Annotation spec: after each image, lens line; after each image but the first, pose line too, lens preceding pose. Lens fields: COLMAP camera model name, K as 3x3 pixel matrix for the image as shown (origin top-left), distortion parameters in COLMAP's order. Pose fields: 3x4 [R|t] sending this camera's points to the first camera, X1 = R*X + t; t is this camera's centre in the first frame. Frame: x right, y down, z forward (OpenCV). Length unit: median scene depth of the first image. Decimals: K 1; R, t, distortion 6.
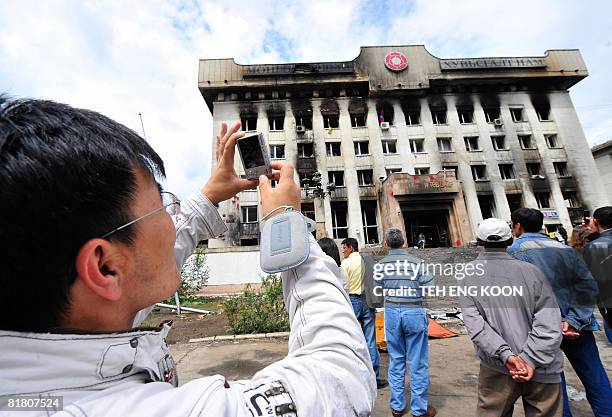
lens RADIAL K [[264.2, 0, 292.8], [0, 264.2, 197.2], [0, 0, 1]] dist [-0.013342, -0.001639]
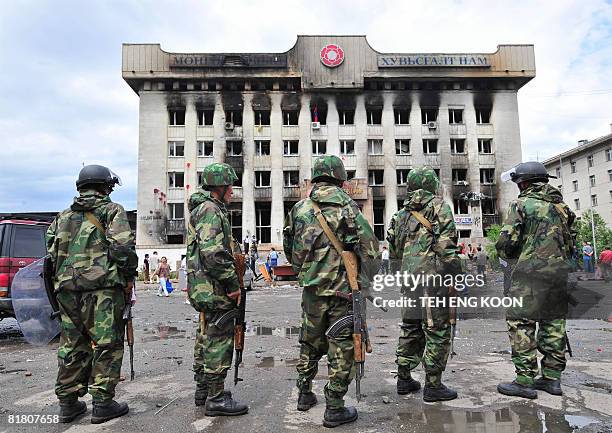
lens RADIAL K [[448.5, 0, 309.1], [0, 448.5, 217.4], [0, 0, 1]] dist [0.002968, 0.003416]
pose [[0.998784, 0.030730, 0.038542, 0.268762], [-0.036237, 0.987798, 0.151466, -0.182879], [-0.033417, -0.152679, 0.987711, -0.706465]]
